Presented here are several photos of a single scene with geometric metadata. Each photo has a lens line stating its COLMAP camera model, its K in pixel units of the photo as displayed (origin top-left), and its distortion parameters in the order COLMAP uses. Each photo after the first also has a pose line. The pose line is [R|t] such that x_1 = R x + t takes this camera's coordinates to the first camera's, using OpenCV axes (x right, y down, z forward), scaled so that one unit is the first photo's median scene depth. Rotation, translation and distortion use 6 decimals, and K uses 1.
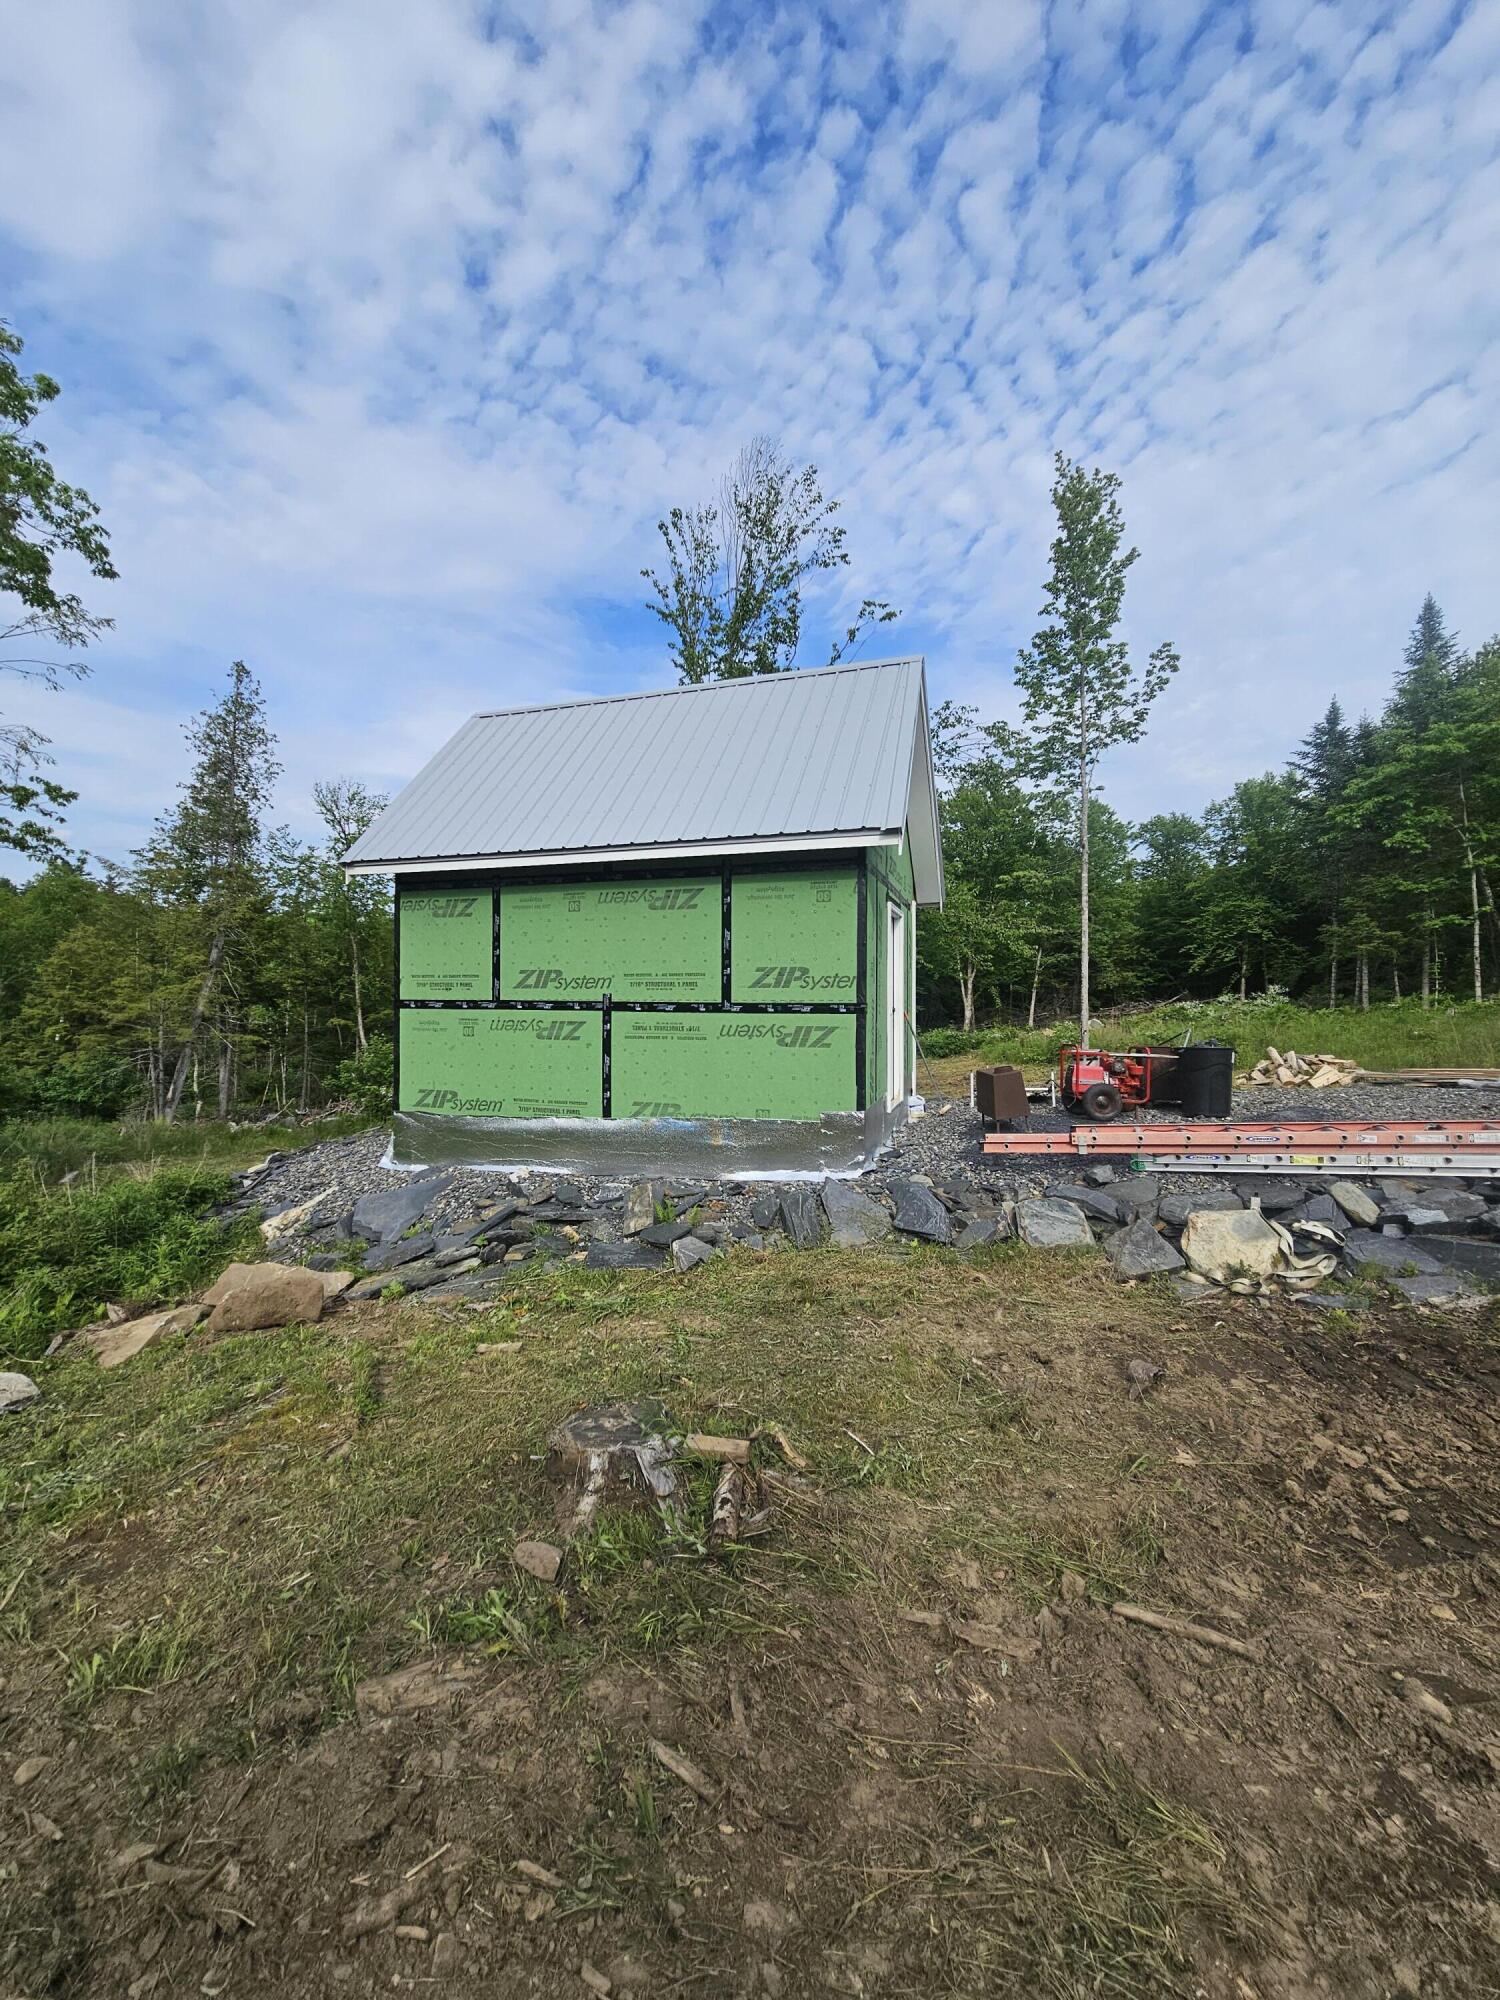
lens RADIAL K [[811.1, 0, 750.0], [0, 811.1, 1000.0], [0, 0, 1]] dist [-0.000470, 0.000199]
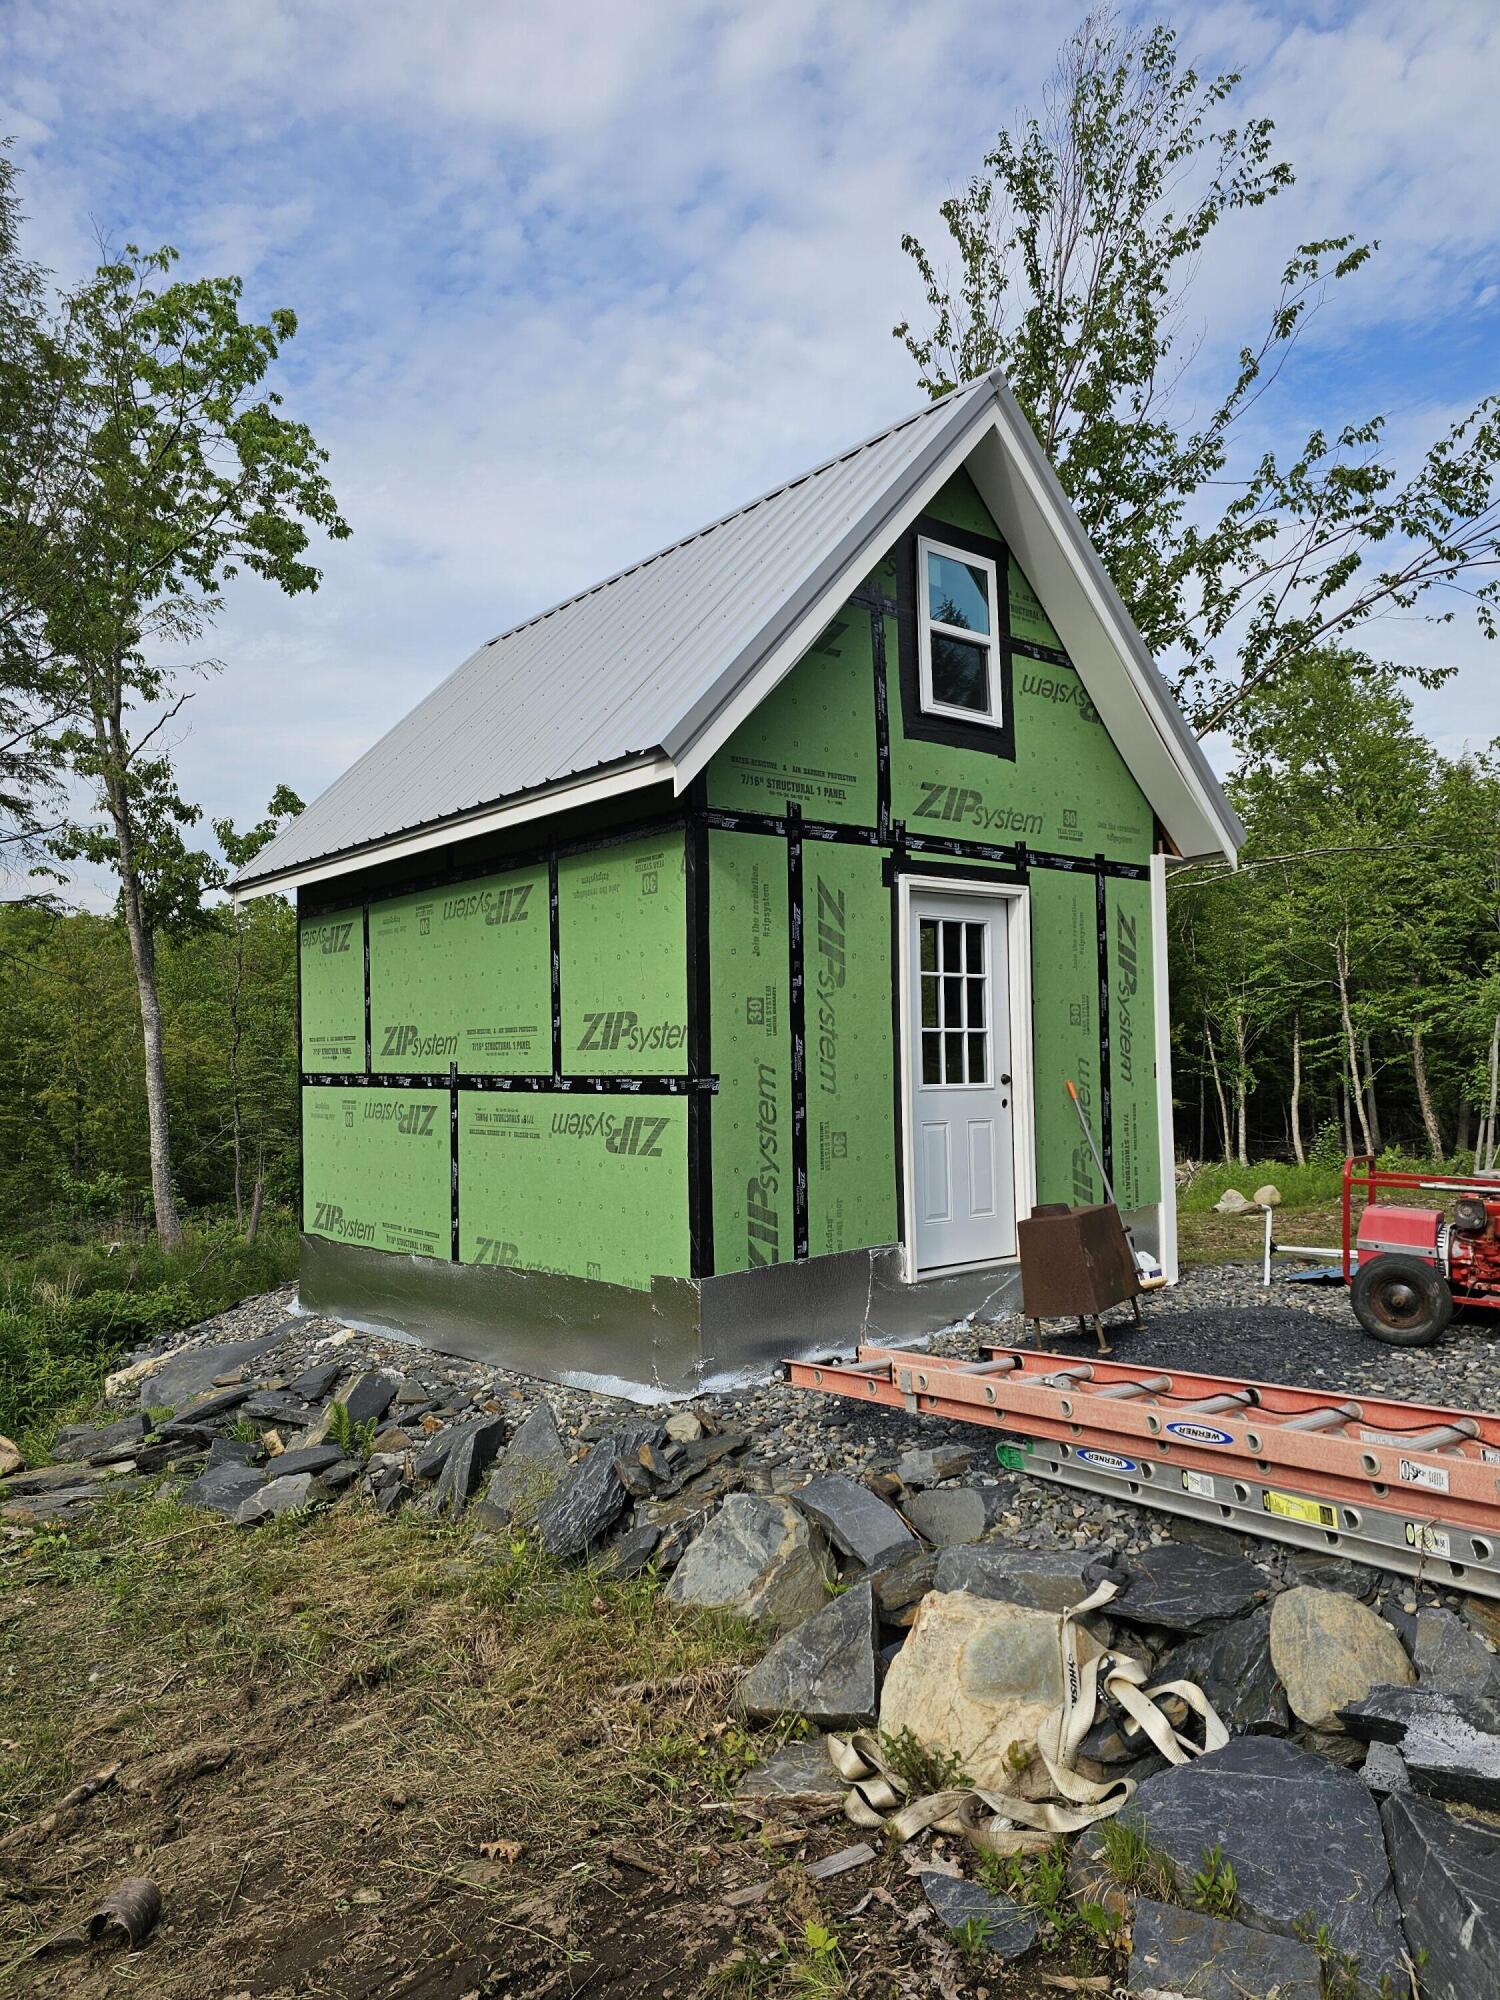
lens RADIAL K [[1337.0, 0, 750.0], [0, 1337.0, 1000.0], [0, 0, 1]] dist [0.119604, -0.133650]
pose [[0.839022, -0.040131, -0.542616, 0.598015], [0.020533, 0.998901, -0.042127, -0.007369], [0.543710, 0.024204, 0.838924, 0.251707]]
